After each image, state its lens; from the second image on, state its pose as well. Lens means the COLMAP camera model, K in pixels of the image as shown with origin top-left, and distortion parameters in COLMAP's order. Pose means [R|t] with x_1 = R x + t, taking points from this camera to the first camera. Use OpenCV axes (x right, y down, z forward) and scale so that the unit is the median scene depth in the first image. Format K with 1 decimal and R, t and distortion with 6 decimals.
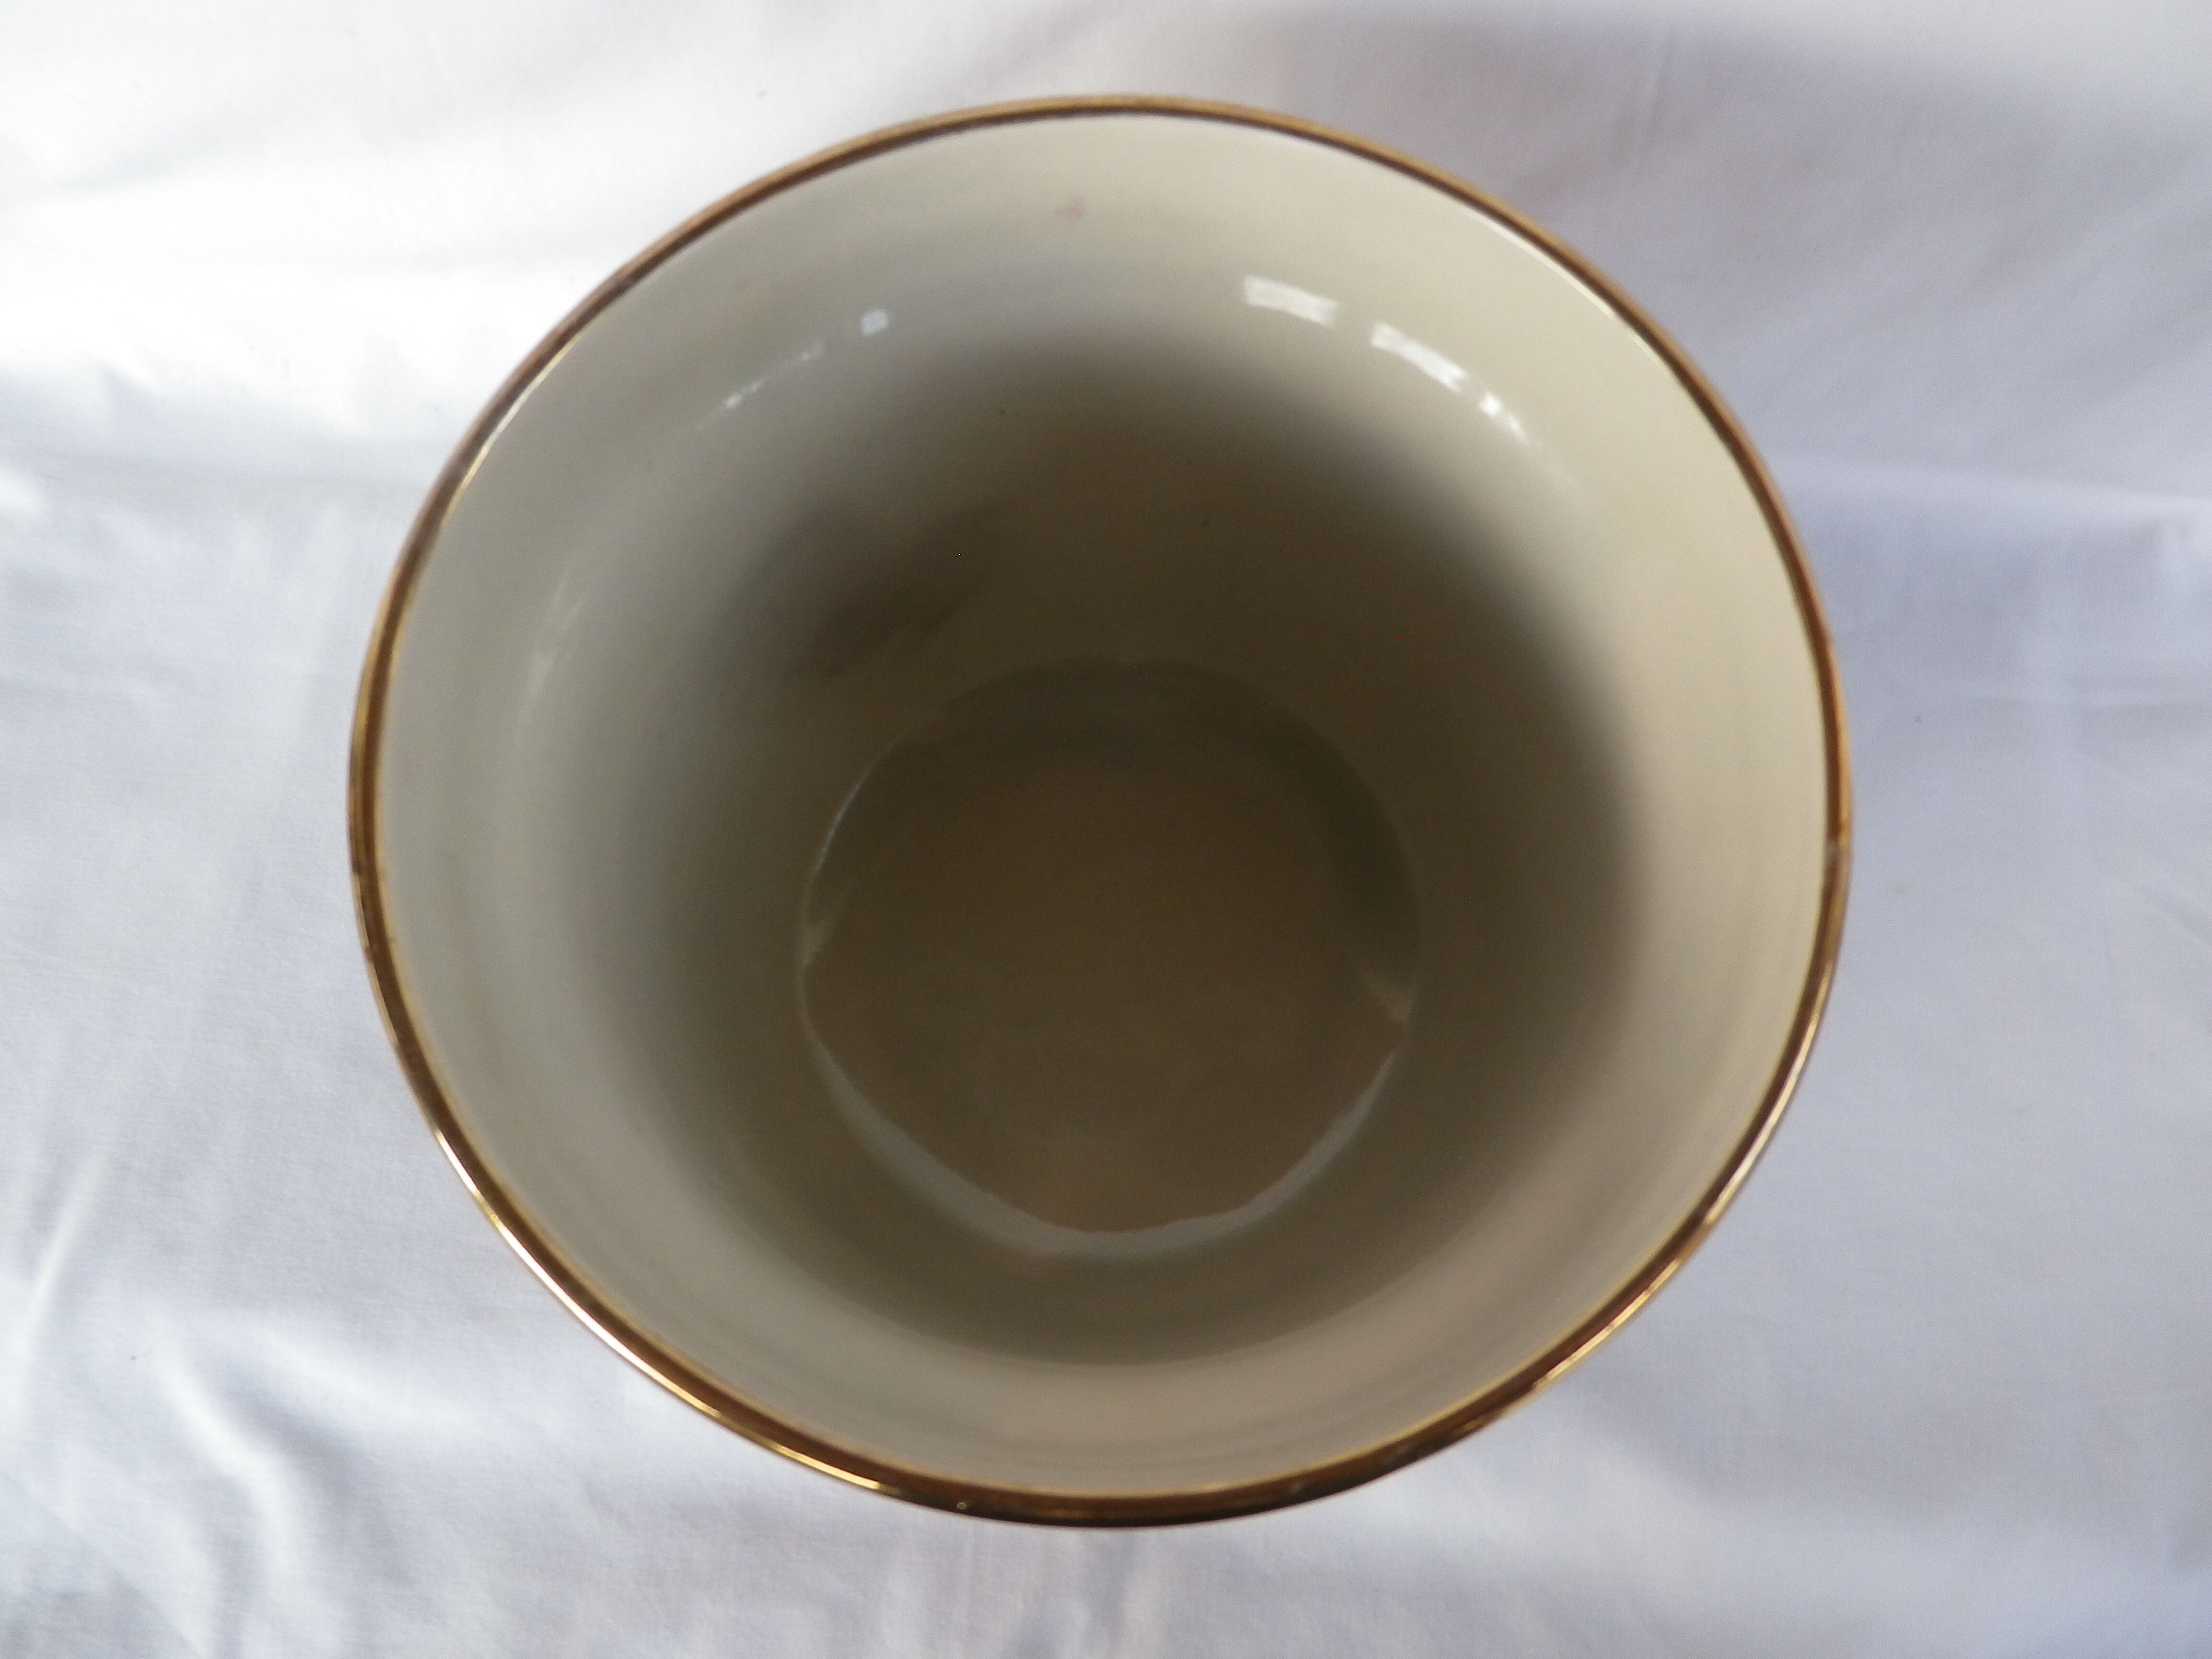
lens RADIAL K [[1597.6, 0, 1106.0], [0, 1597.6, 829.5], [0, 0, 1]] dist [0.001222, 0.000101]
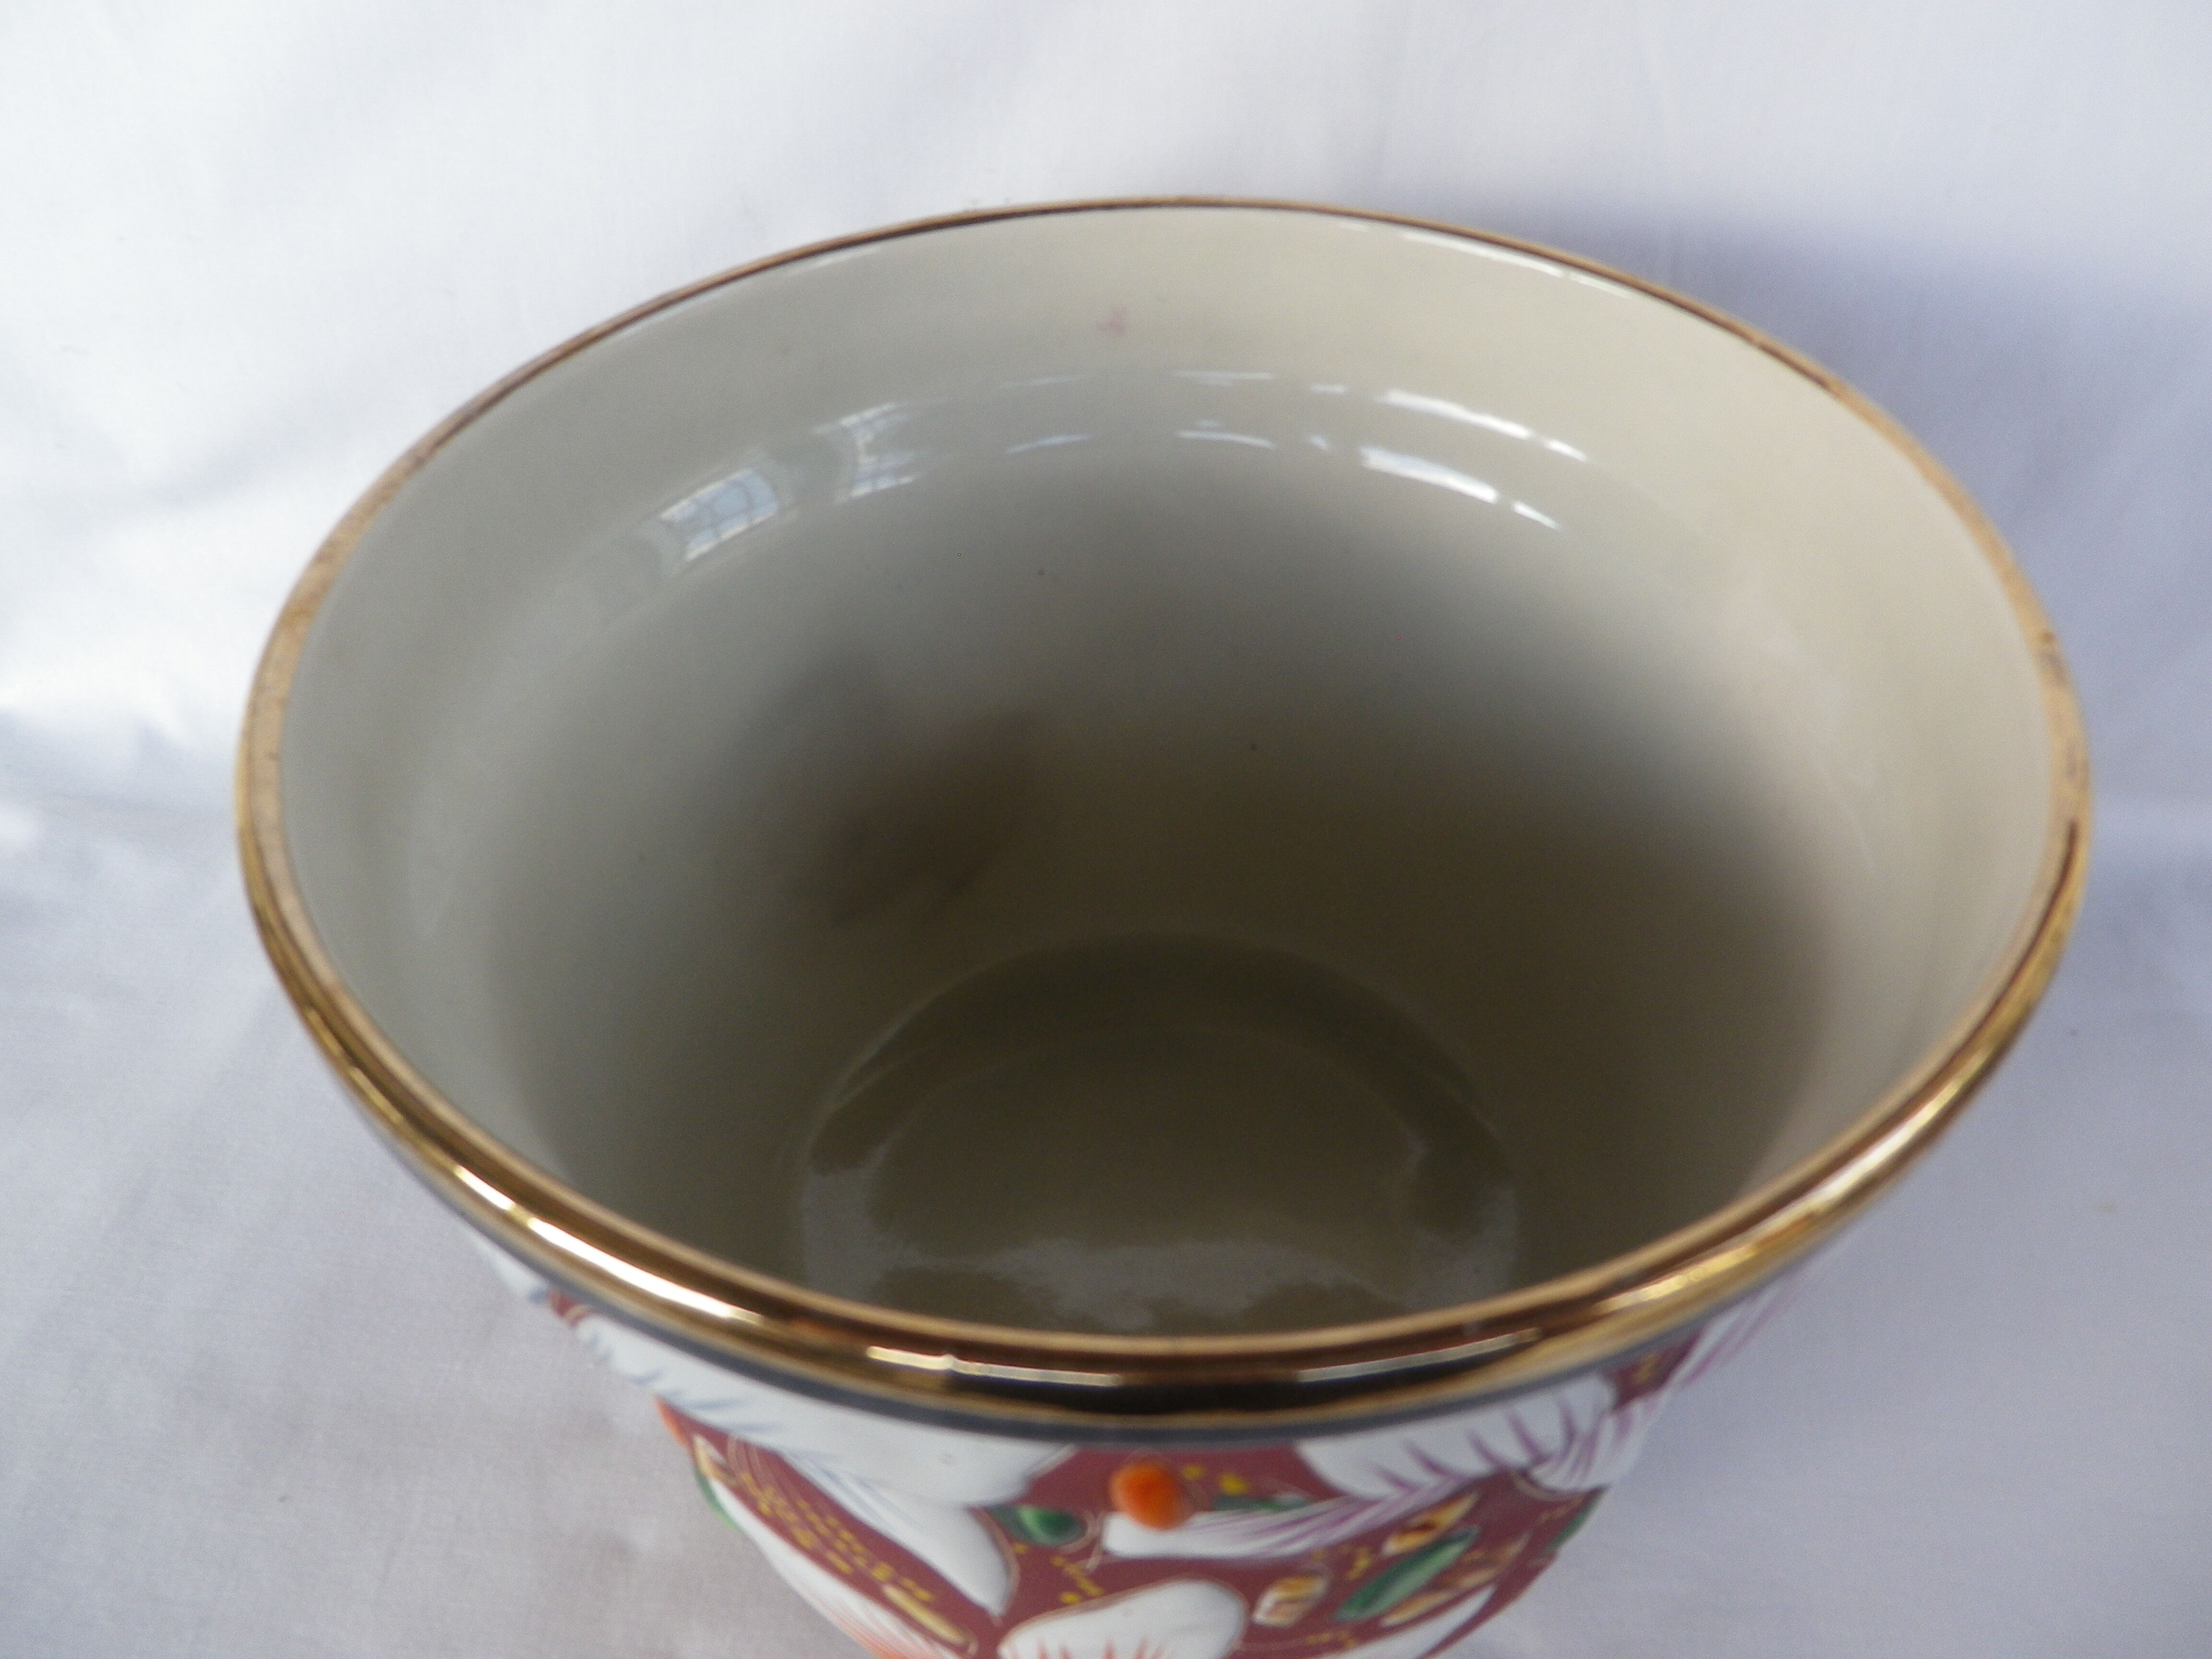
lens RADIAL K [[1622.6, 0, 1120.3], [0, 1622.6, 834.6], [0, 0, 1]] dist [-0.006563, -0.003009]
pose [[0.999905, -0.005146, -0.012779, -0.004291], [-0.001568, 0.879076, -0.476680, 0.288702], [0.013687, 0.476654, 0.878984, 0.176983]]
